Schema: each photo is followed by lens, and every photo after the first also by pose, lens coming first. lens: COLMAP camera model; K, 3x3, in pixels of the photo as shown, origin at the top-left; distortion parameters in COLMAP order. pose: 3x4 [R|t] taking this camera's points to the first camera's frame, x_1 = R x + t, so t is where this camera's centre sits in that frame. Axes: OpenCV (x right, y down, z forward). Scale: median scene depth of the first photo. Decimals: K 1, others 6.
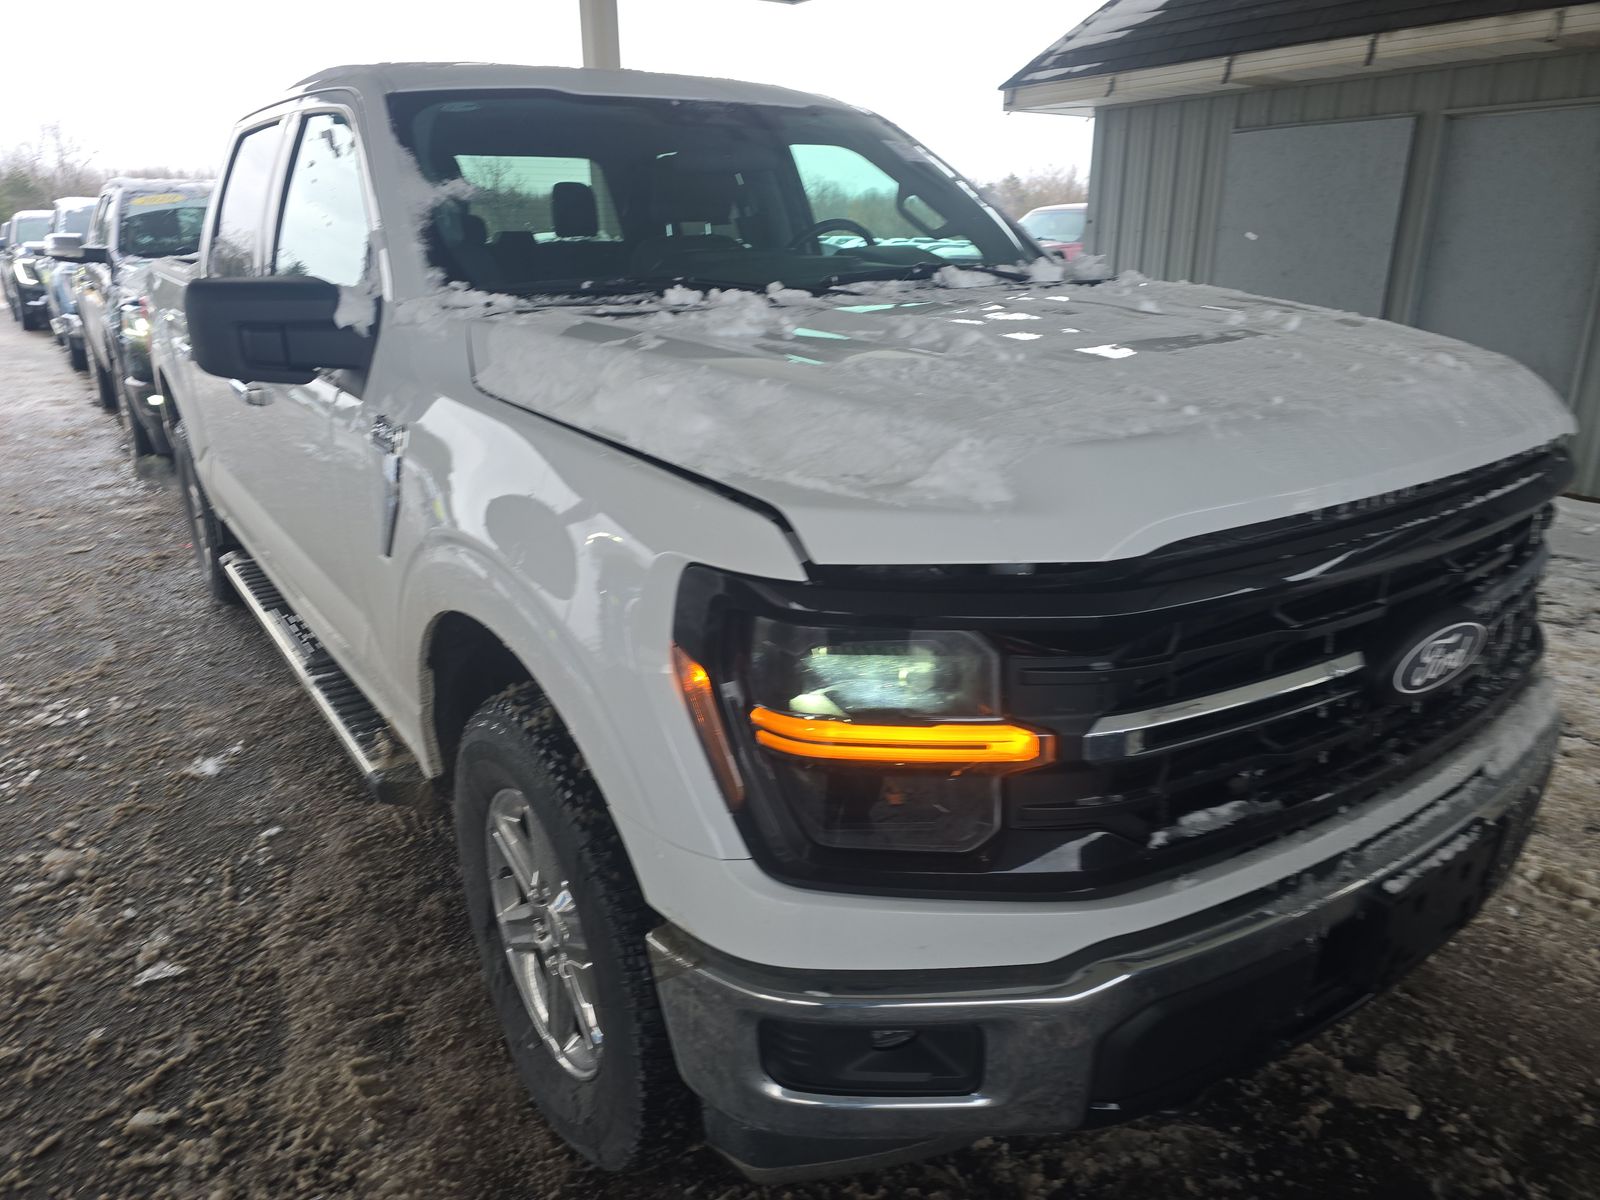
lens RADIAL K [[1074.5, 0, 835.1], [0, 1074.5, 604.2], [0, 0, 1]] dist [0.055157, -0.052035]
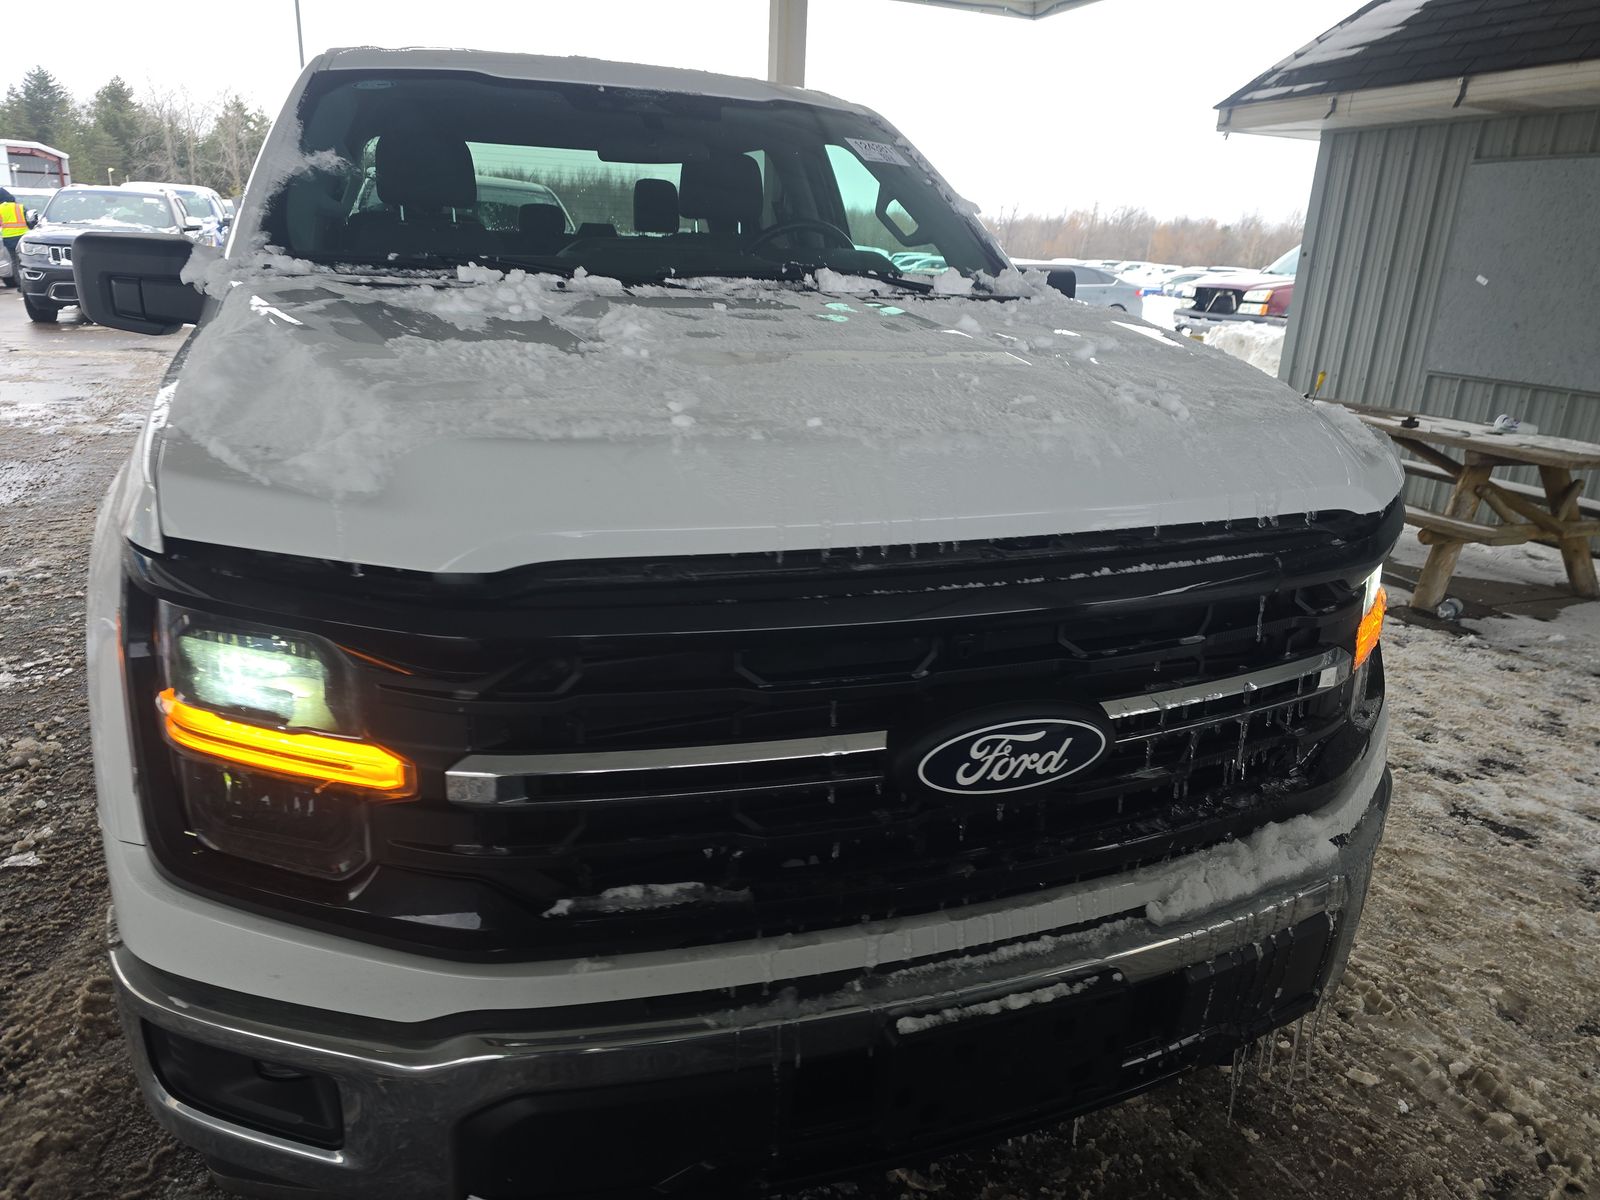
lens RADIAL K [[1074.5, 0, 815.6], [0, 1074.5, 598.7], [0, 0, 1]] dist [0.055157, -0.052035]
pose [[0.962667, 0.133063, -0.235727, 0.424709], [-0.137851, 0.990445, -0.003873, -0.032511], [0.232960, 0.036223, 0.971812, 0.128238]]
